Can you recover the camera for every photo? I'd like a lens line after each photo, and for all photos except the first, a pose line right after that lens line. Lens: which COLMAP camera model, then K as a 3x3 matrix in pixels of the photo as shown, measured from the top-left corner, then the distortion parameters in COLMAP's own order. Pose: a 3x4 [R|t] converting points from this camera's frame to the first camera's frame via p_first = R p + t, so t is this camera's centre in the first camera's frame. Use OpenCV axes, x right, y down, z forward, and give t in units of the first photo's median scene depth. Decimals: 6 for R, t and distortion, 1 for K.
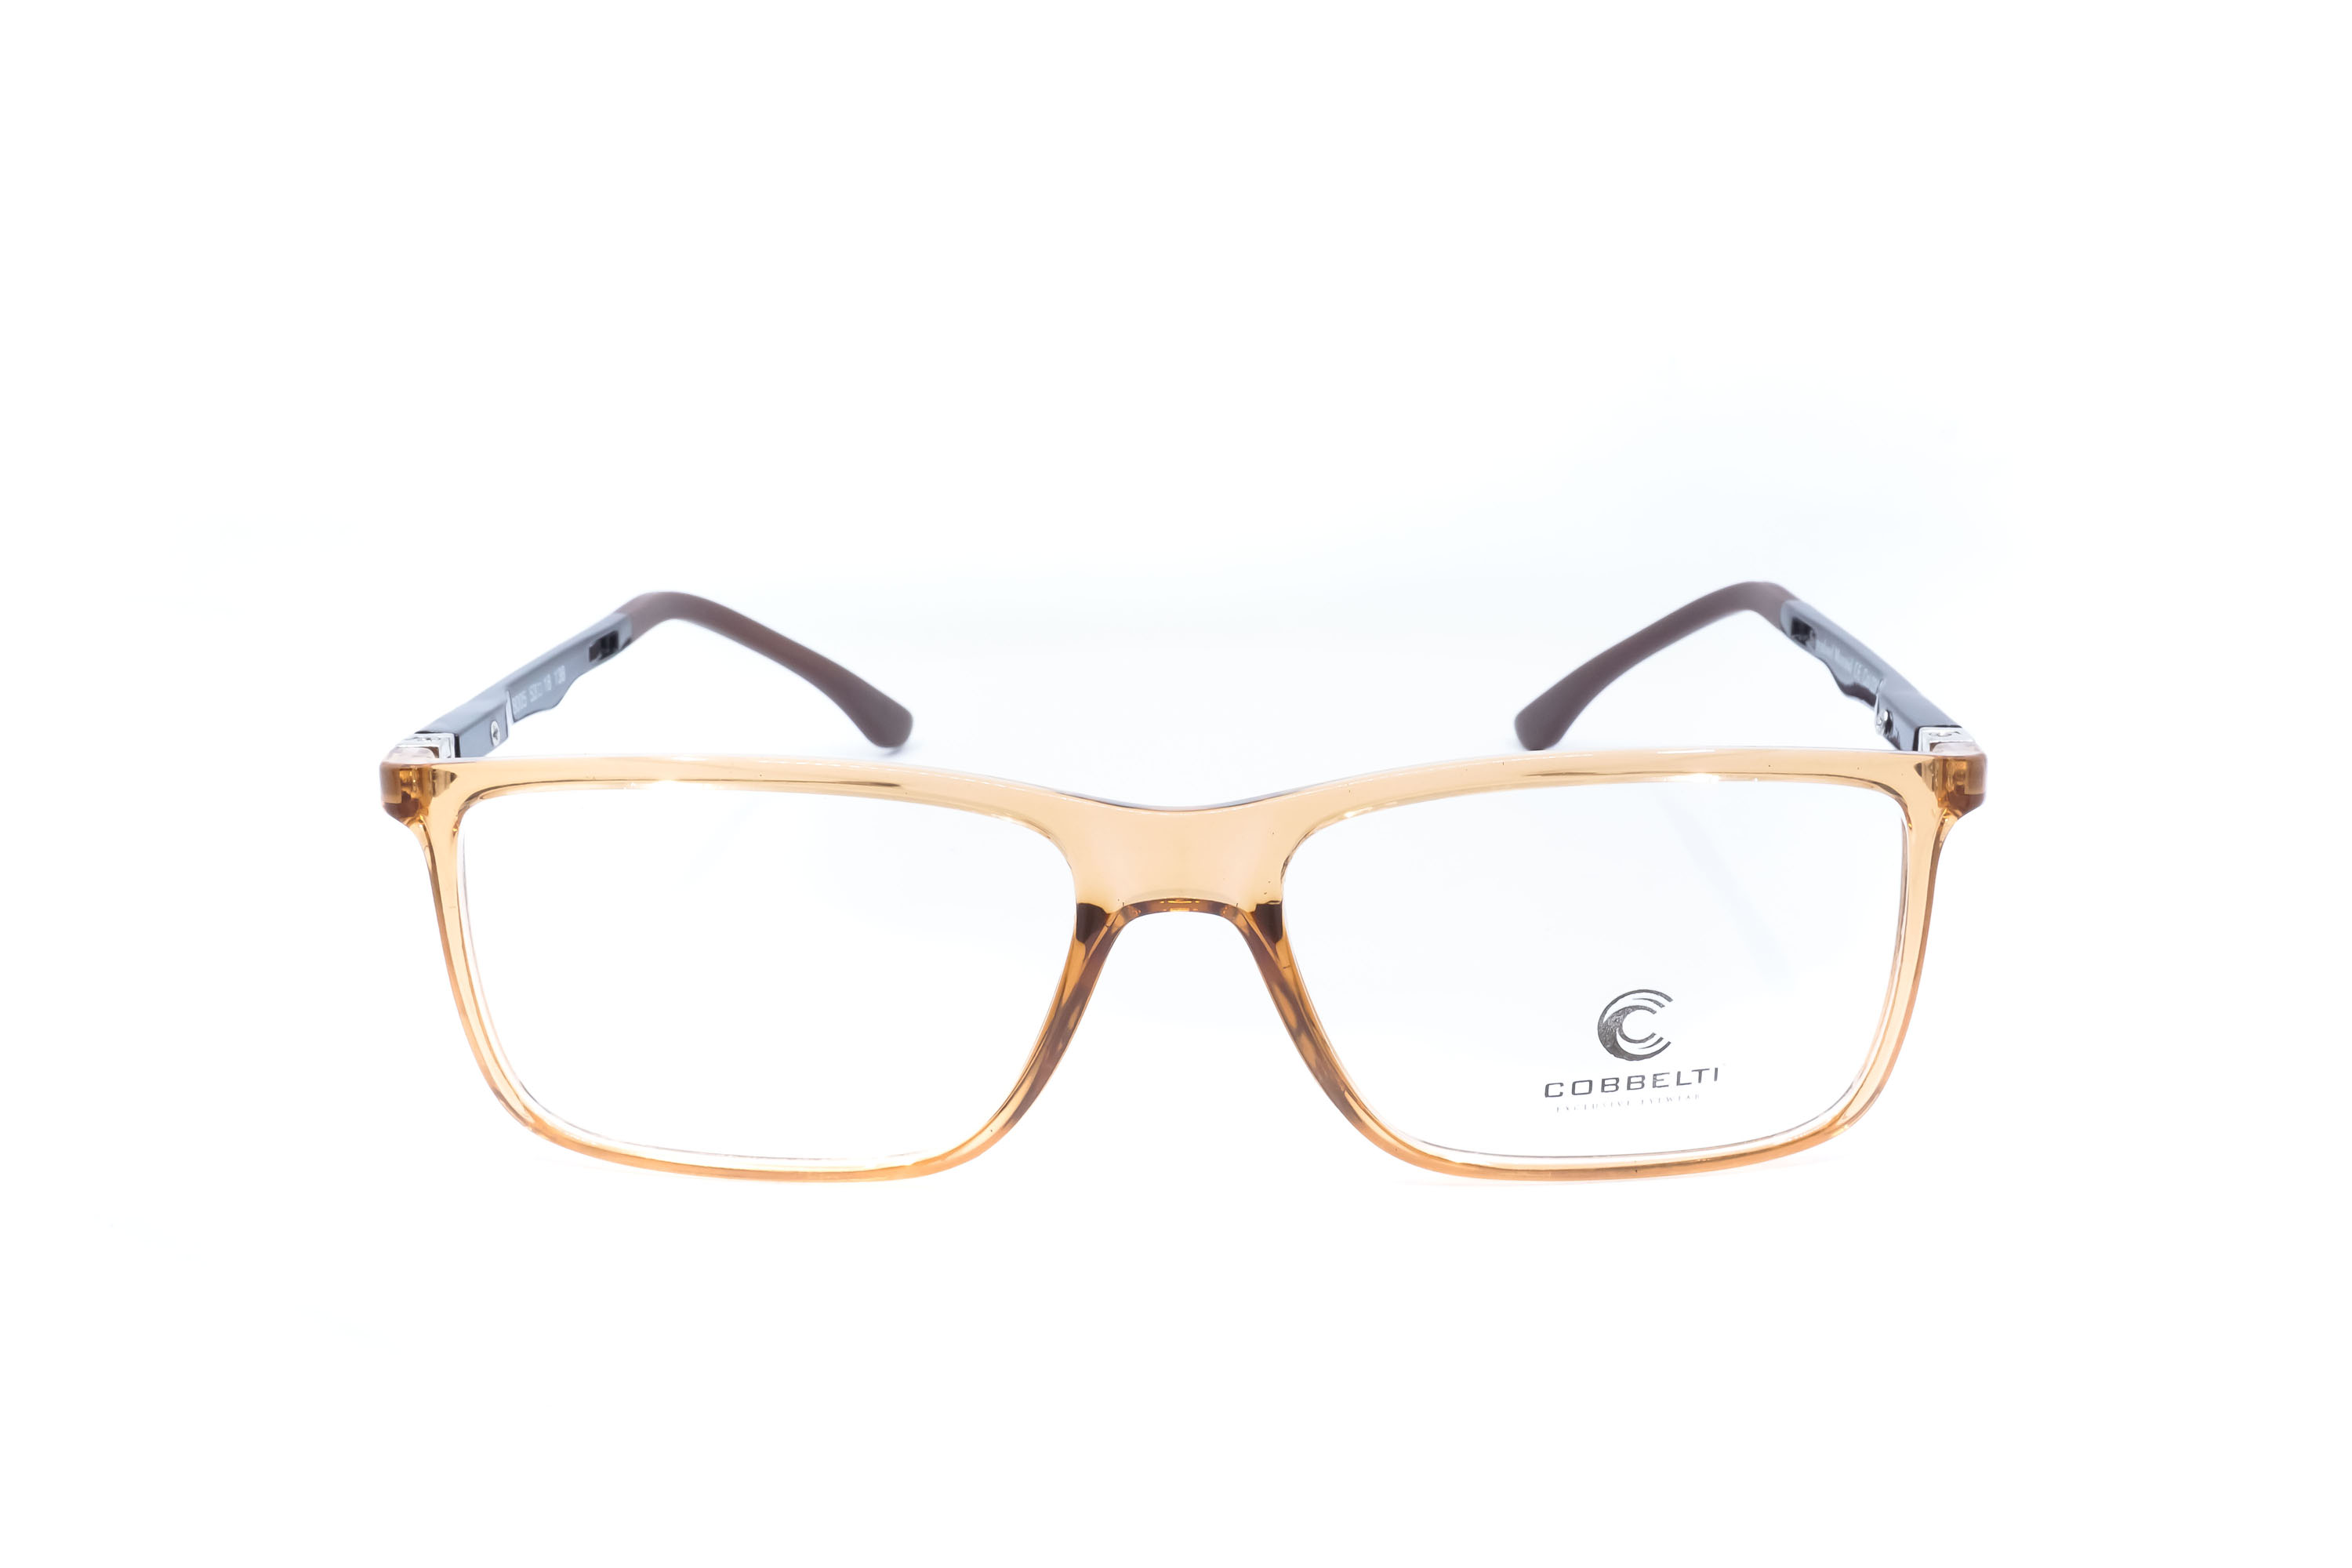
lens RADIAL K [[2644.9, 0, 1182.6], [0, 2644.9, 785.5], [0, 0, 1]] dist [-0.004648, 0.000000]
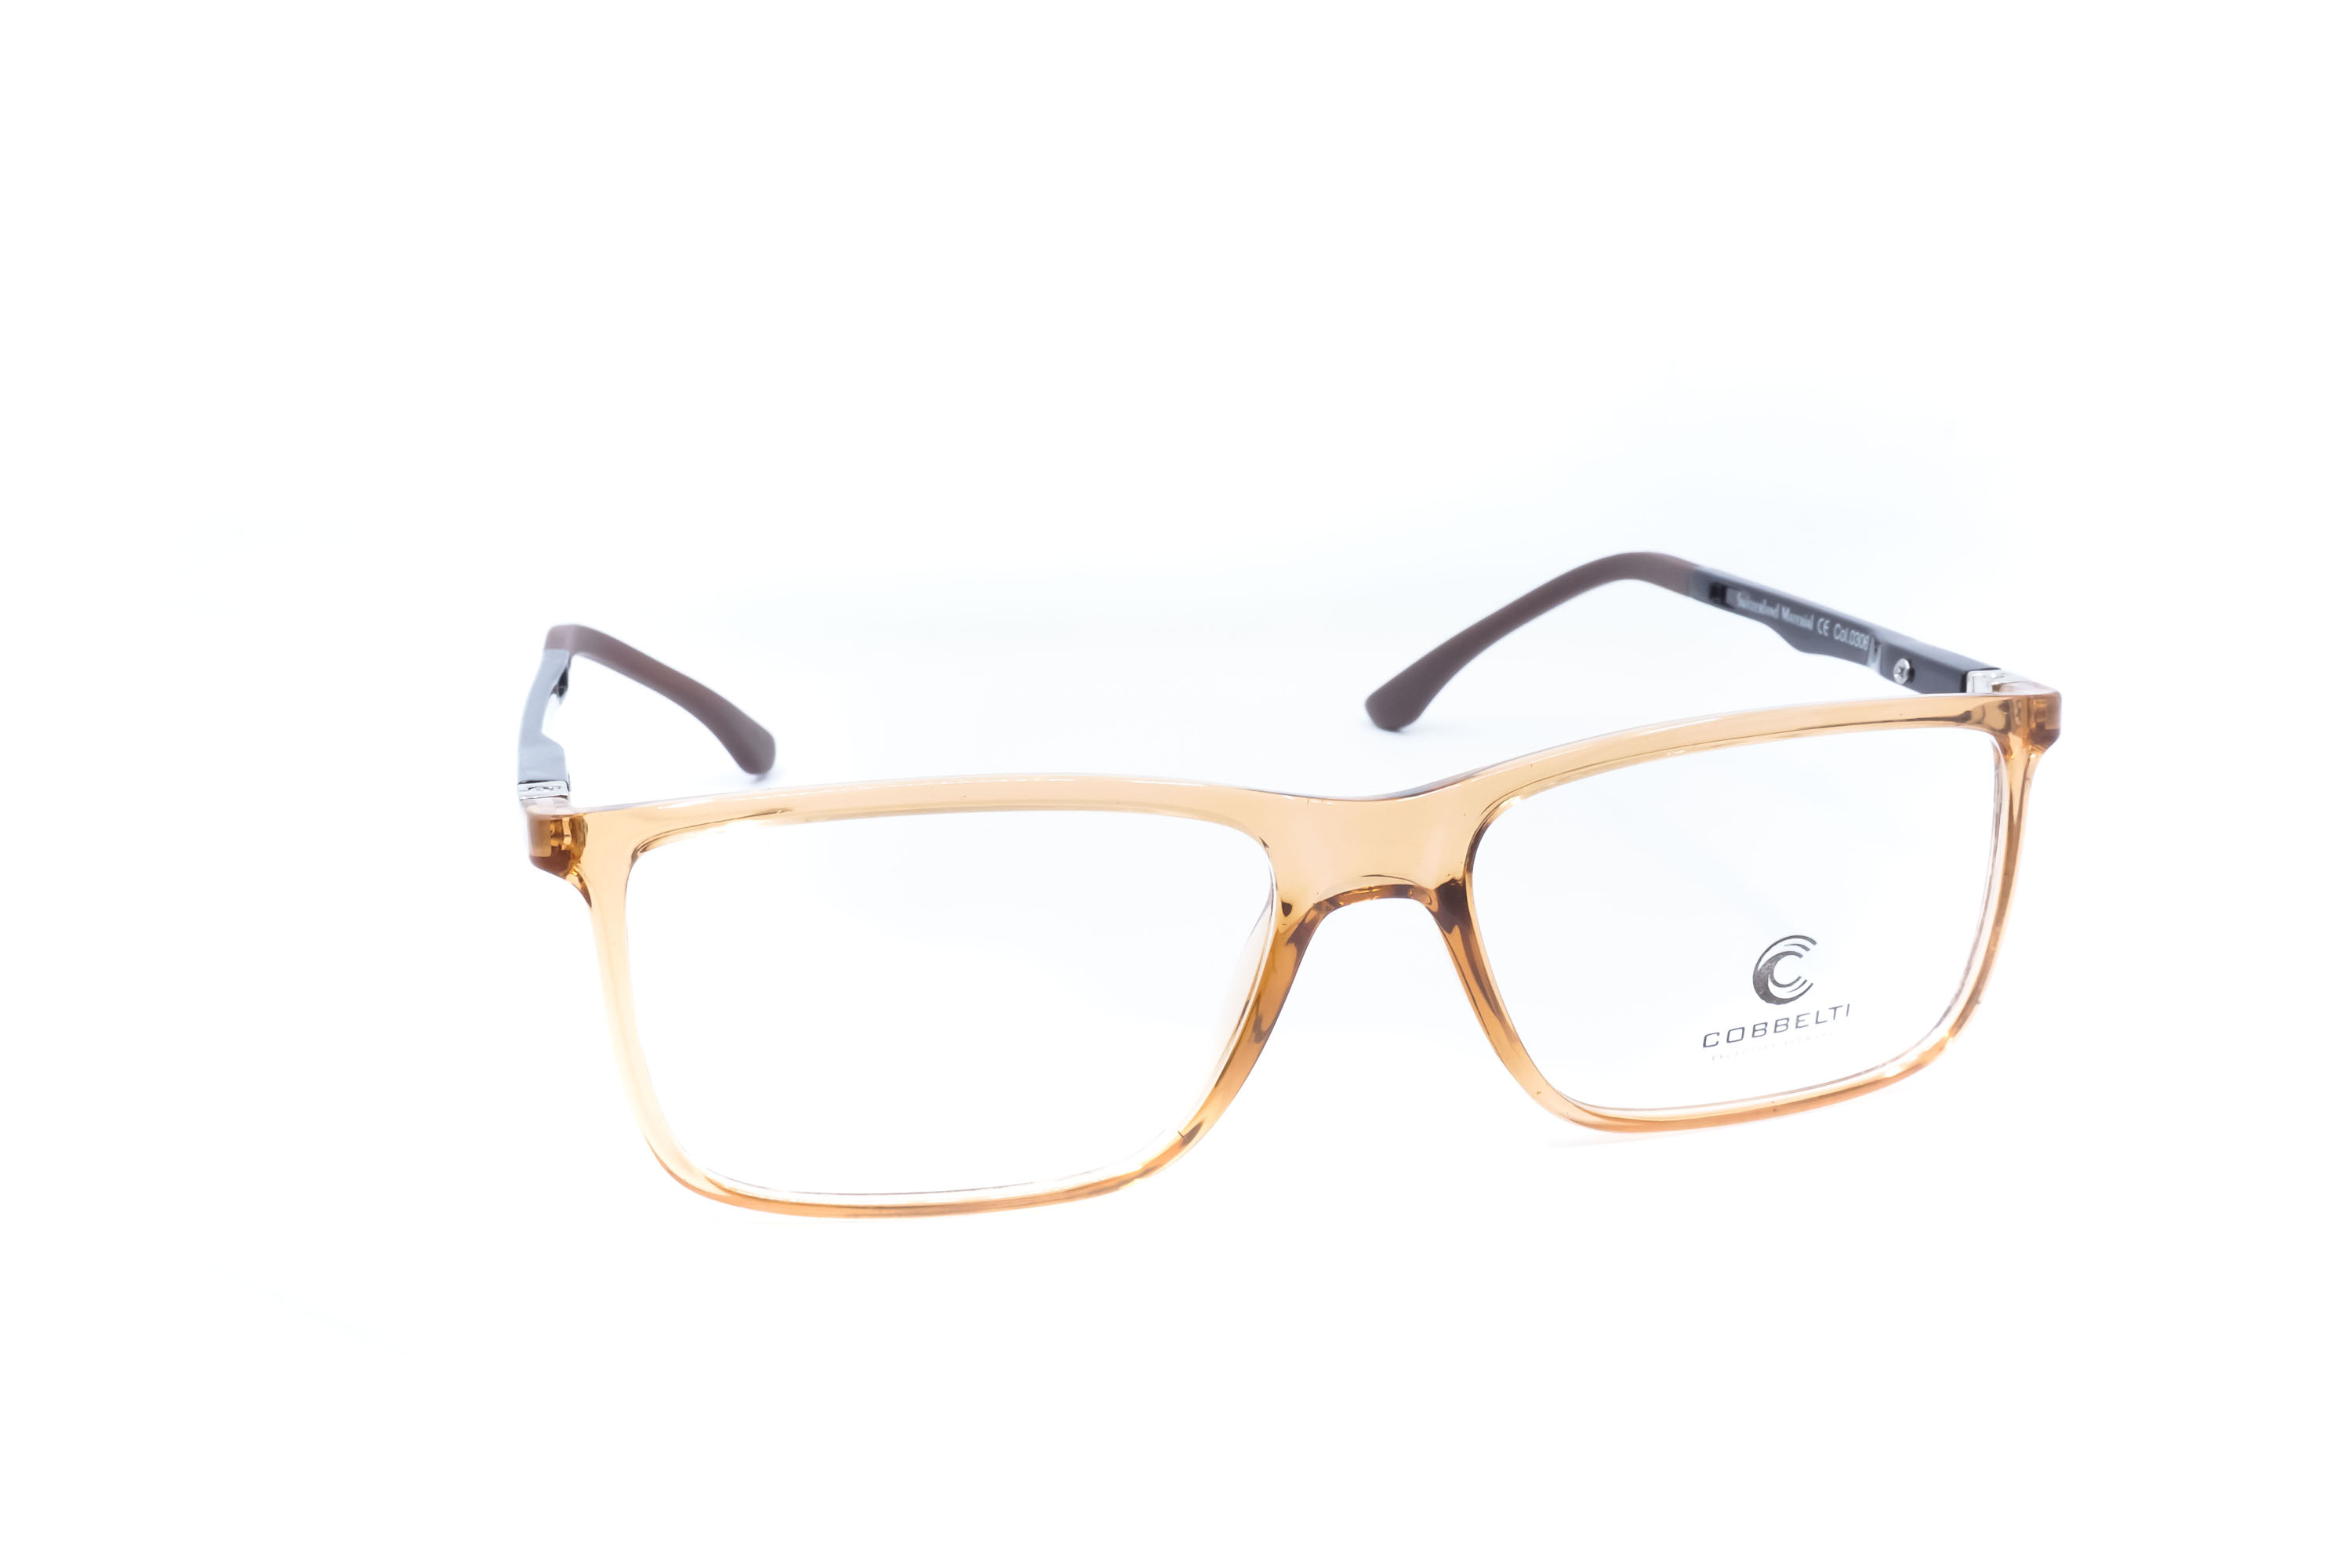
lens RADIAL K [[2644.9, 0, 1164.7], [0, 2644.9, 765.9], [0, 0, 1]] dist [-0.004648, 0.000000]
pose [[0.969138, -0.072329, 0.235671, -0.306810], [0.074693, 0.997206, -0.001108, -0.007681], [-0.234932, 0.018677, 0.971832, 0.033527]]
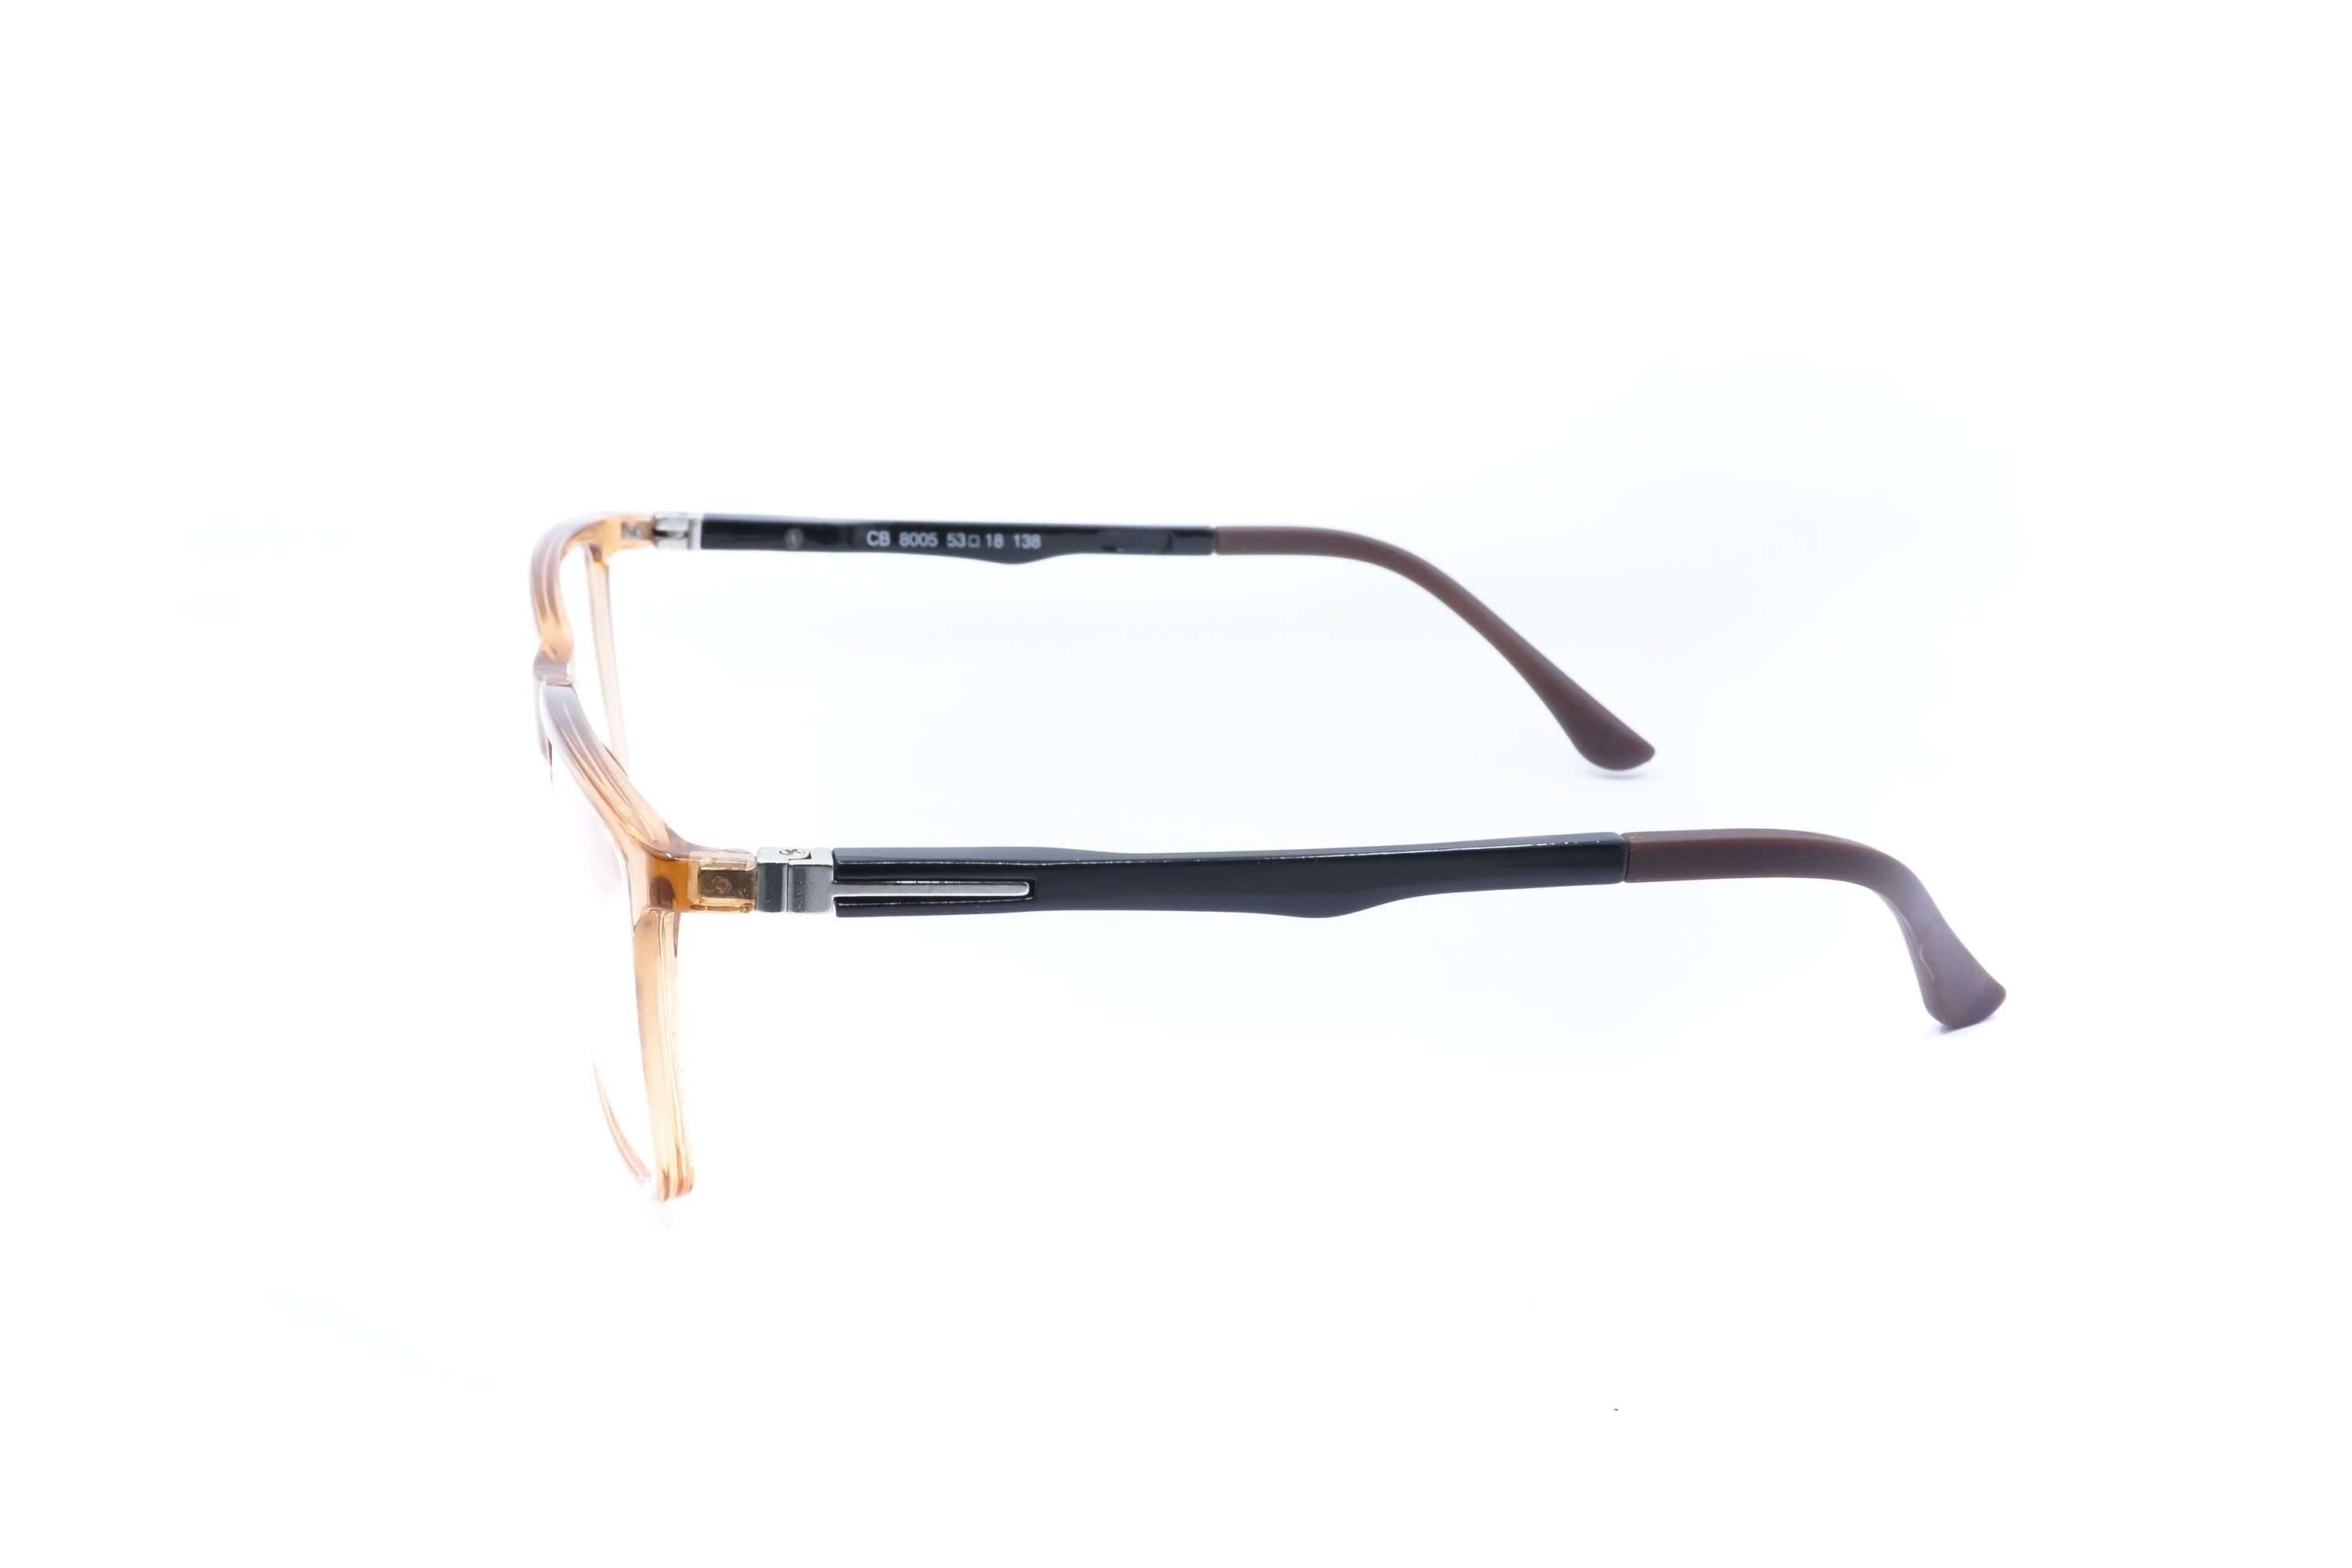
lens RADIAL K [[2644.9, 0, 1172.2], [0, 2644.9, 792.7], [0, 0, 1]] dist [-0.004648, 0.000000]
pose [[0.258371, 0.303924, -0.916992, 1.170503], [-0.284892, 0.930978, 0.228289, -0.288466], [0.923082, 0.202260, 0.327124, 0.846847]]
